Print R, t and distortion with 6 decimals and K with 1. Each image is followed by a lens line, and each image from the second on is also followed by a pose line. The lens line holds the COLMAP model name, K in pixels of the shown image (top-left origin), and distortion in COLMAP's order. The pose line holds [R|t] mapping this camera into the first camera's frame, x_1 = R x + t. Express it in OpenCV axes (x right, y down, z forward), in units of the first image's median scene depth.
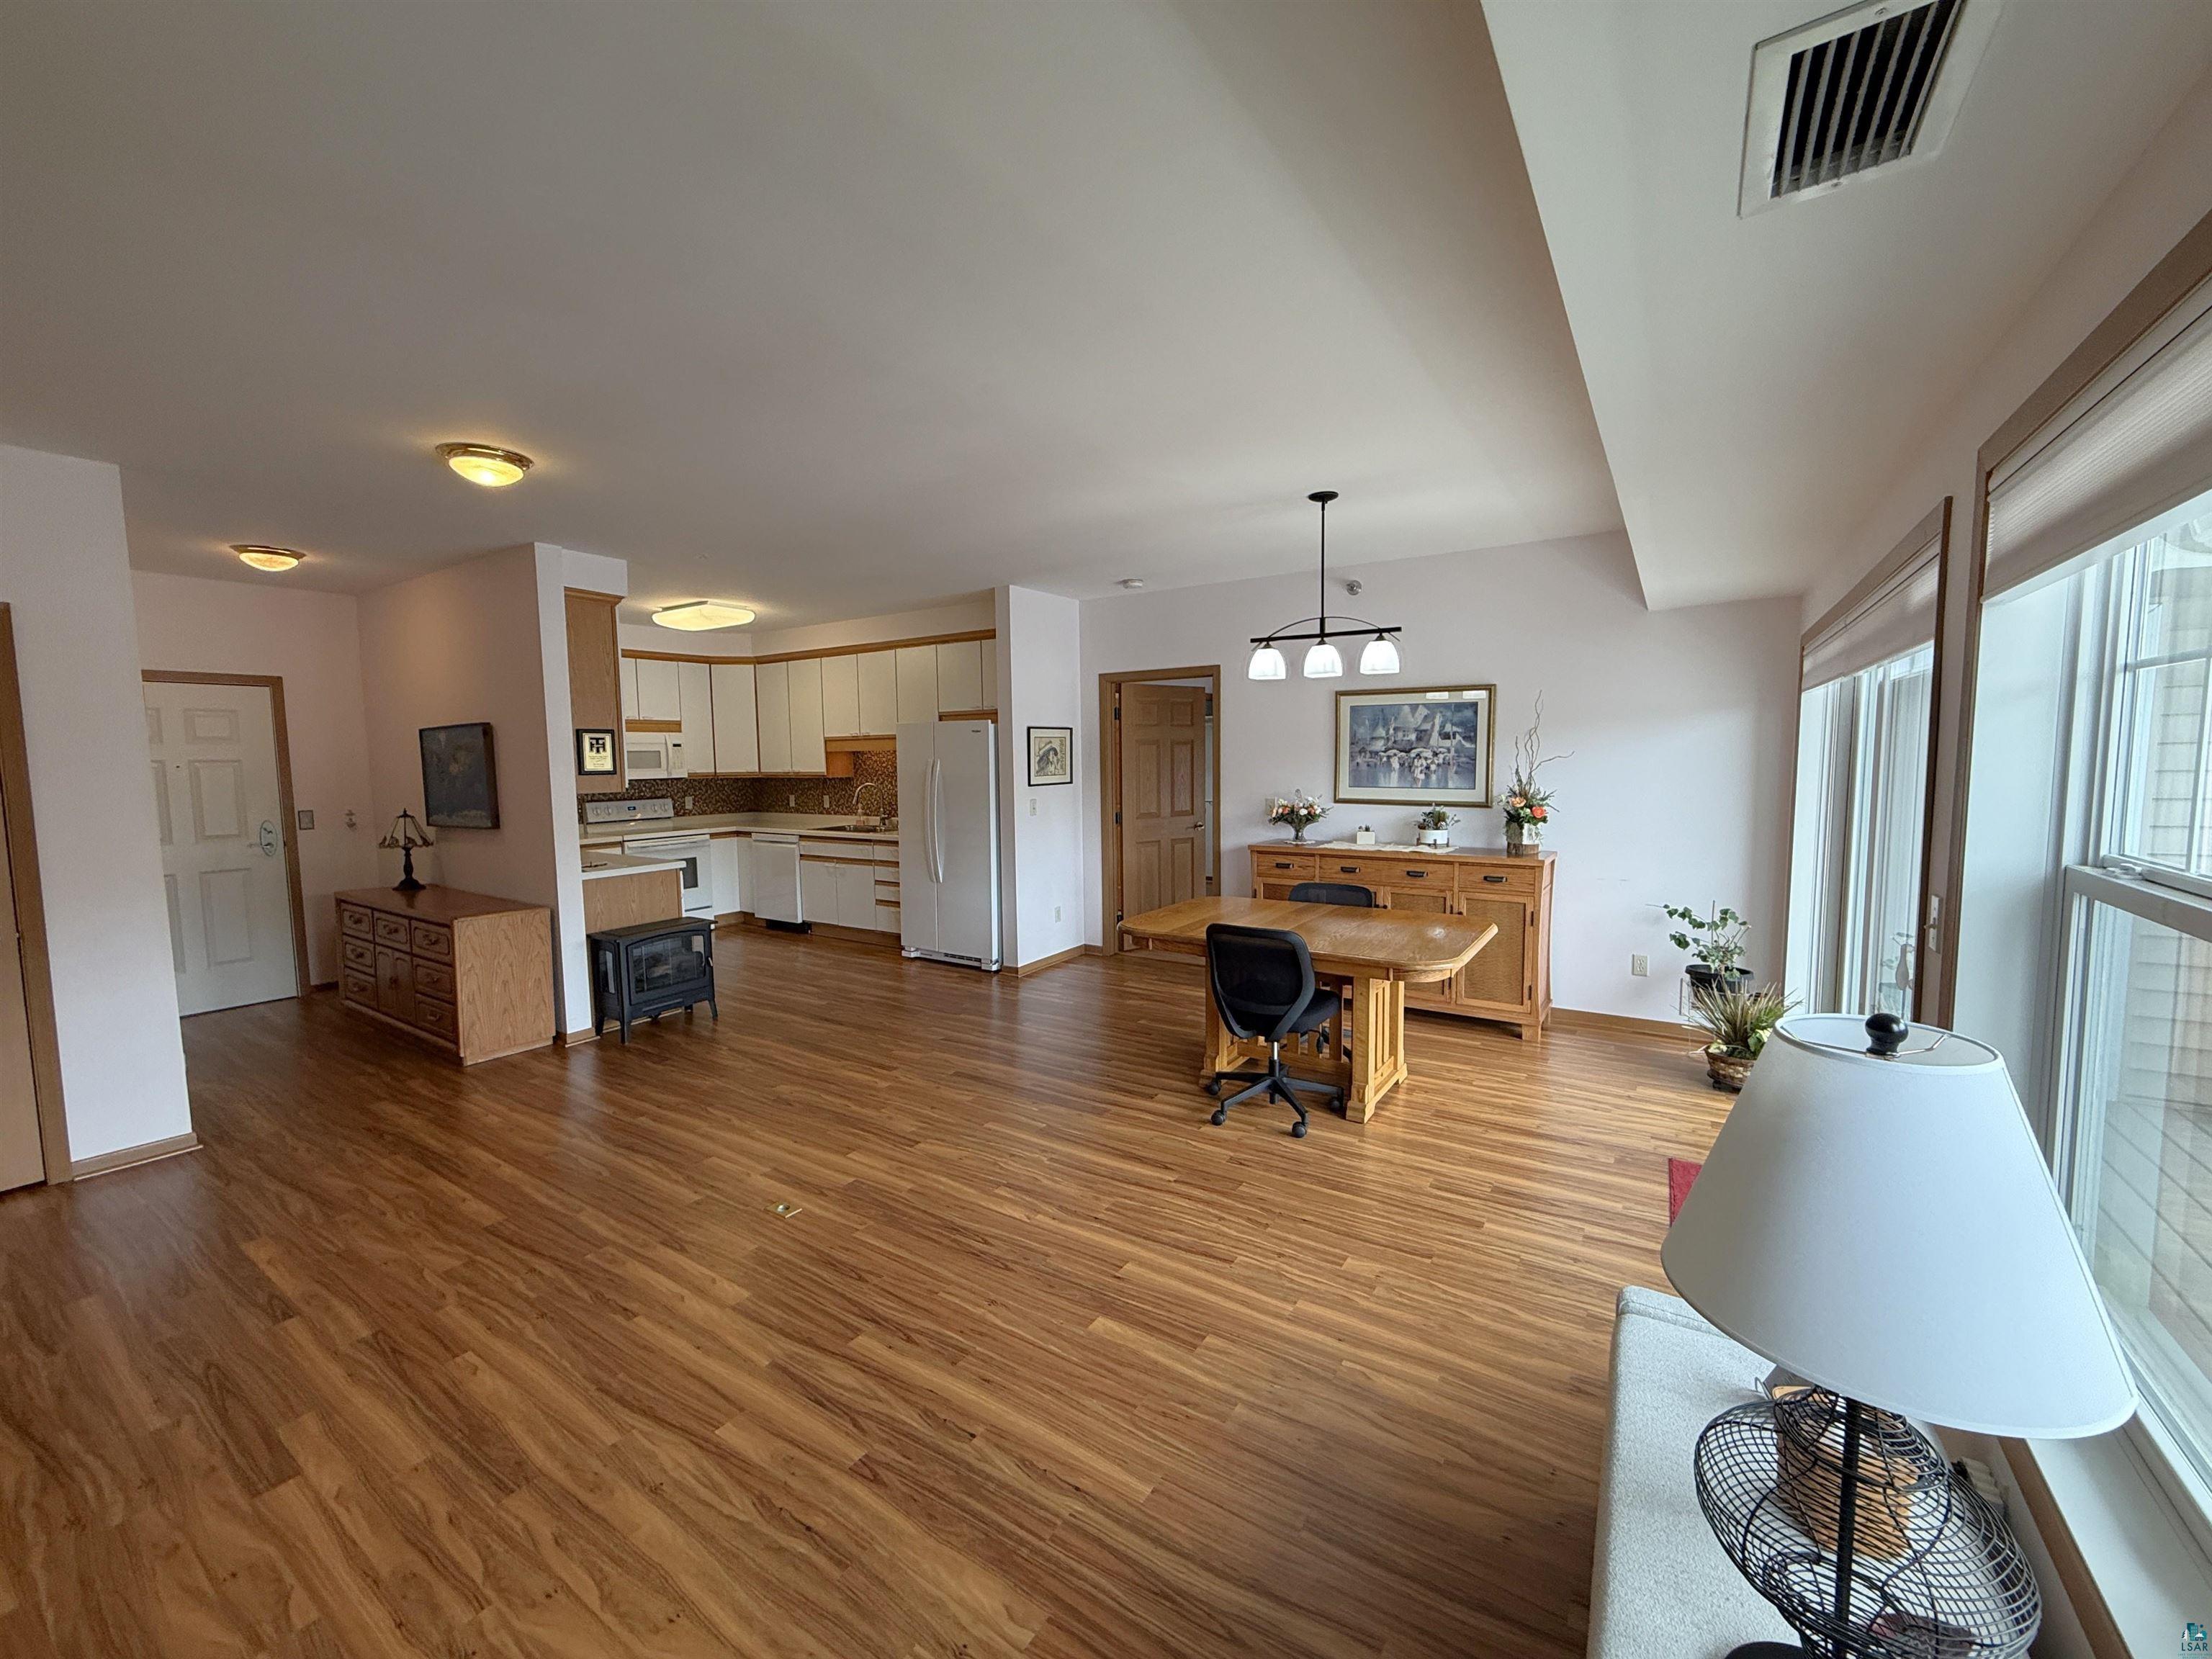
lens RADIAL K [[881.1, 0, 1100.6], [0, 881.1, 827.4], [0, 0, 1]] dist [-0.000383, 0.000098]
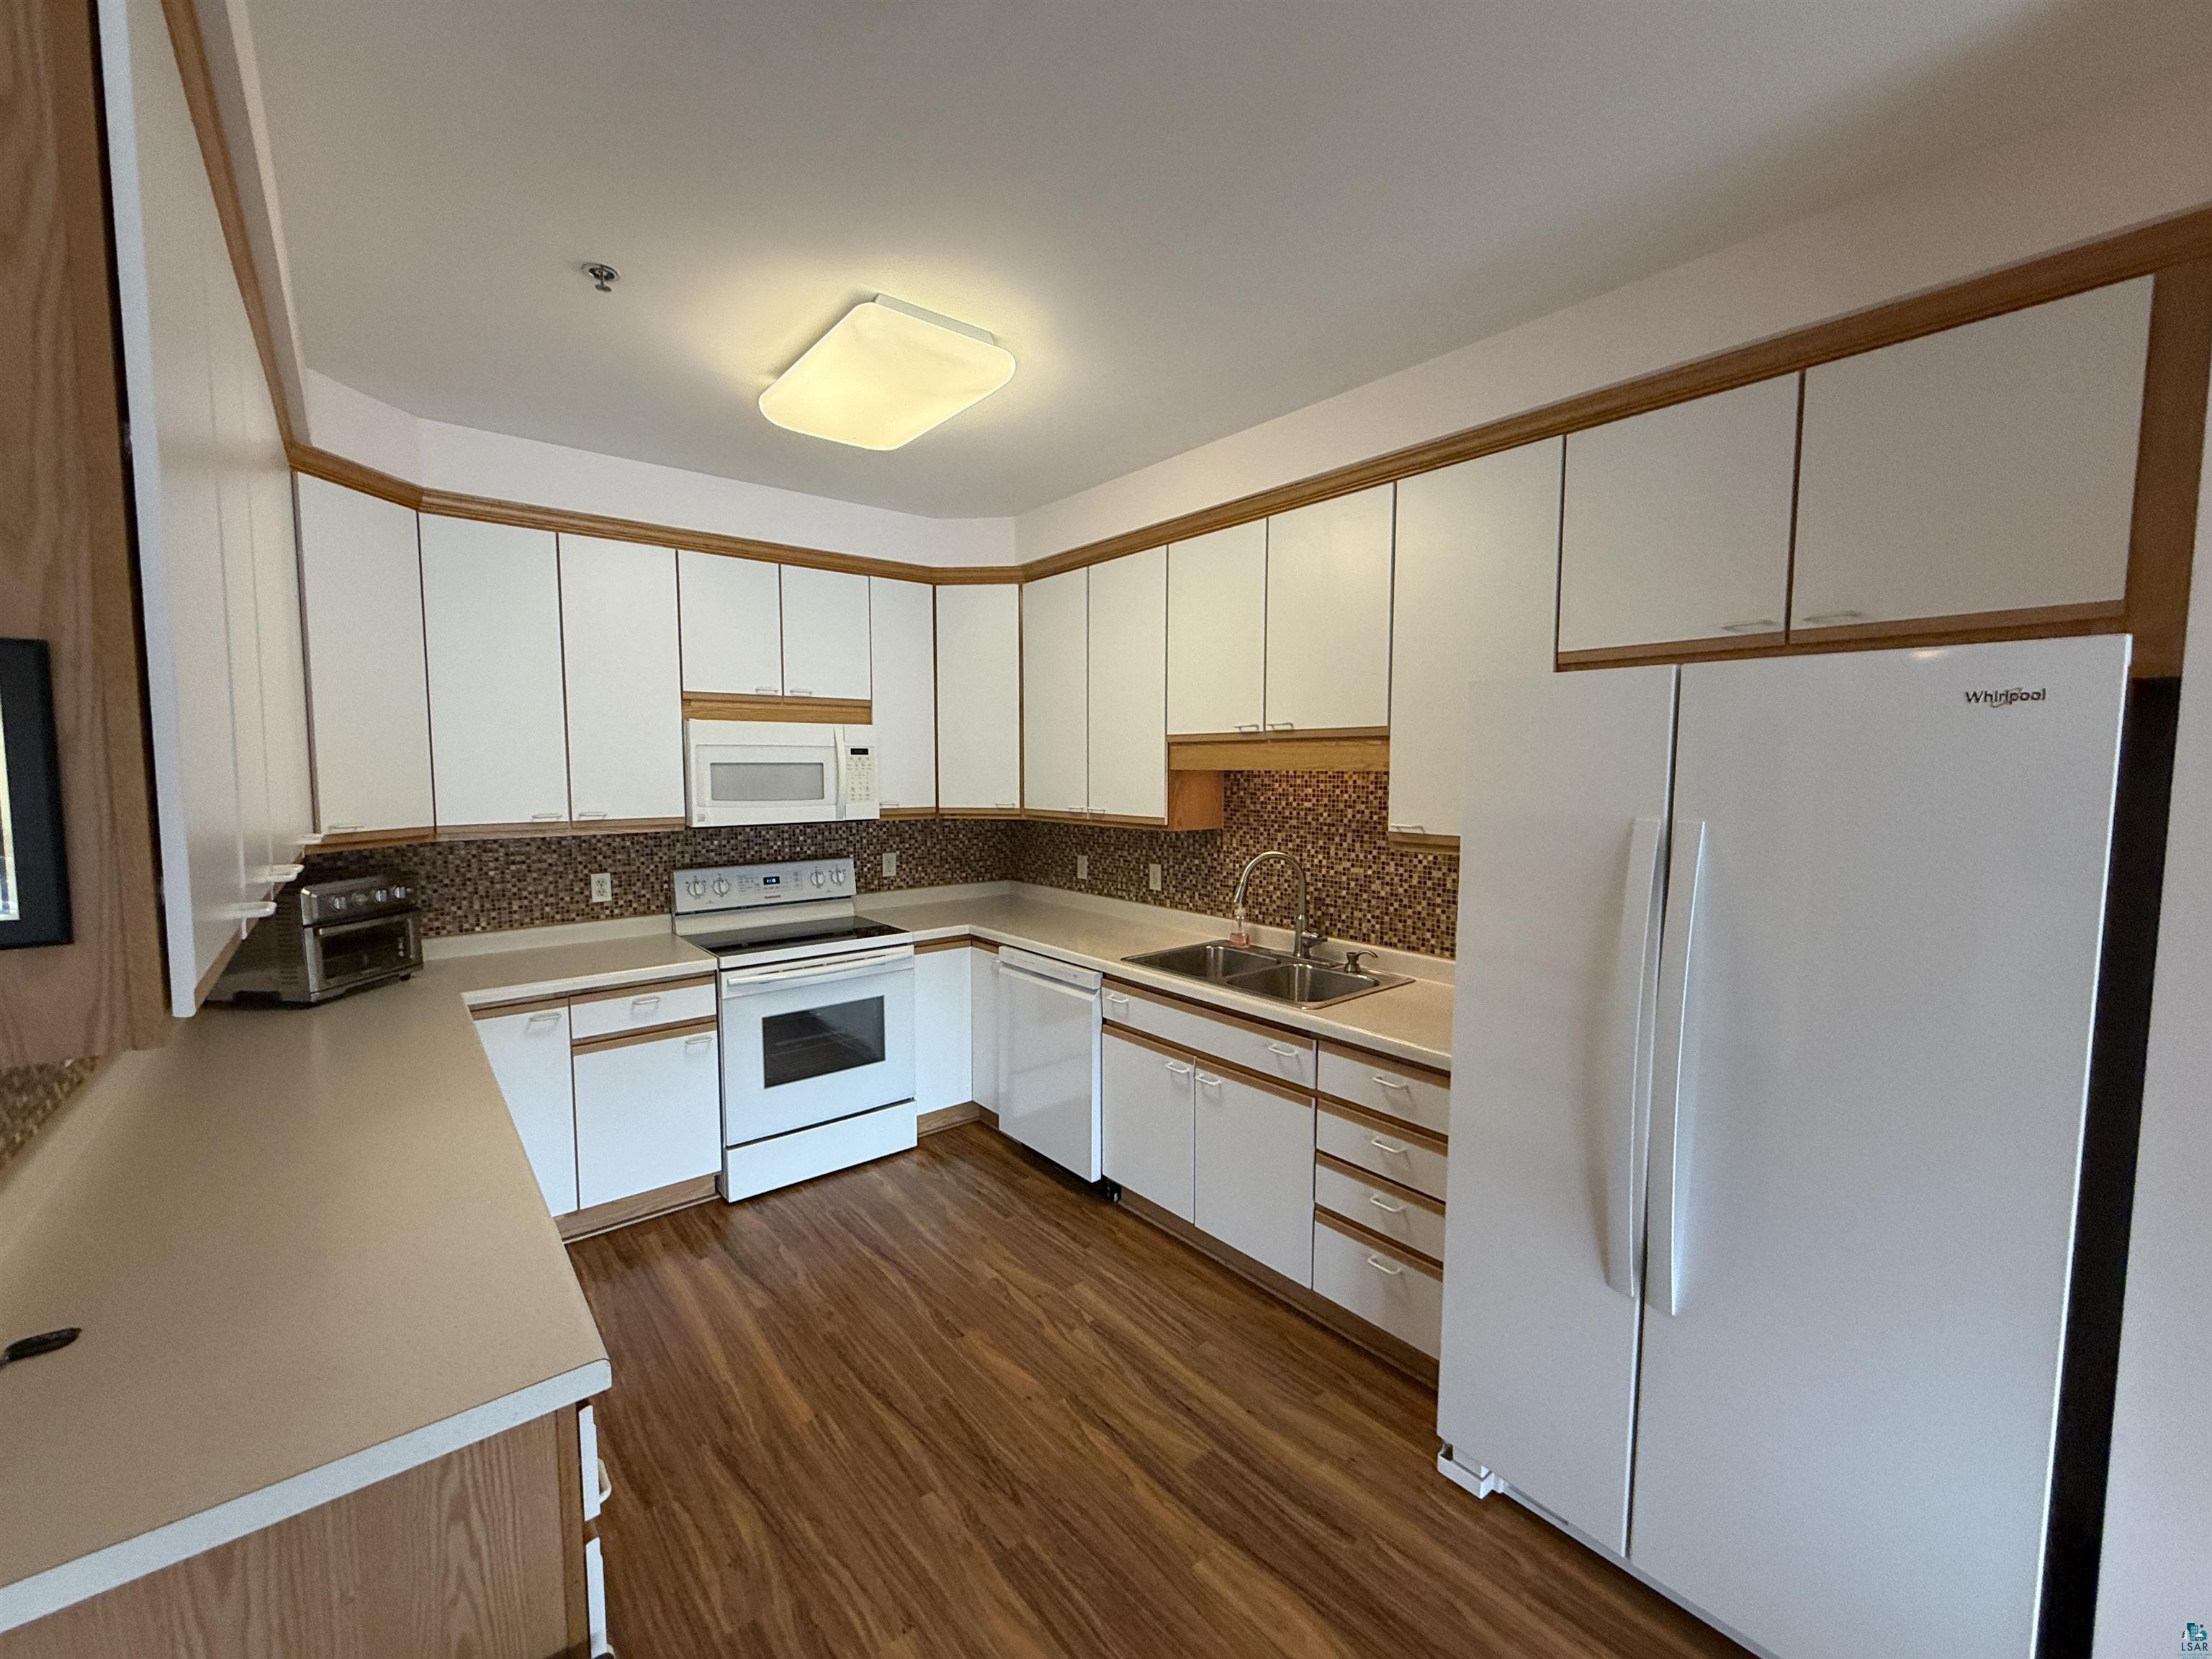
lens RADIAL K [[881.1, 0, 1101.1], [0, 881.1, 829.8], [0, 0, 1]] dist [-0.000383, 0.000098]
pose [[0.957562, 0.035122, -0.286078, -0.326971], [-0.036829, 0.999321, -0.000587, -0.082517], [0.285864, 0.011098, 0.958206, 0.870218]]
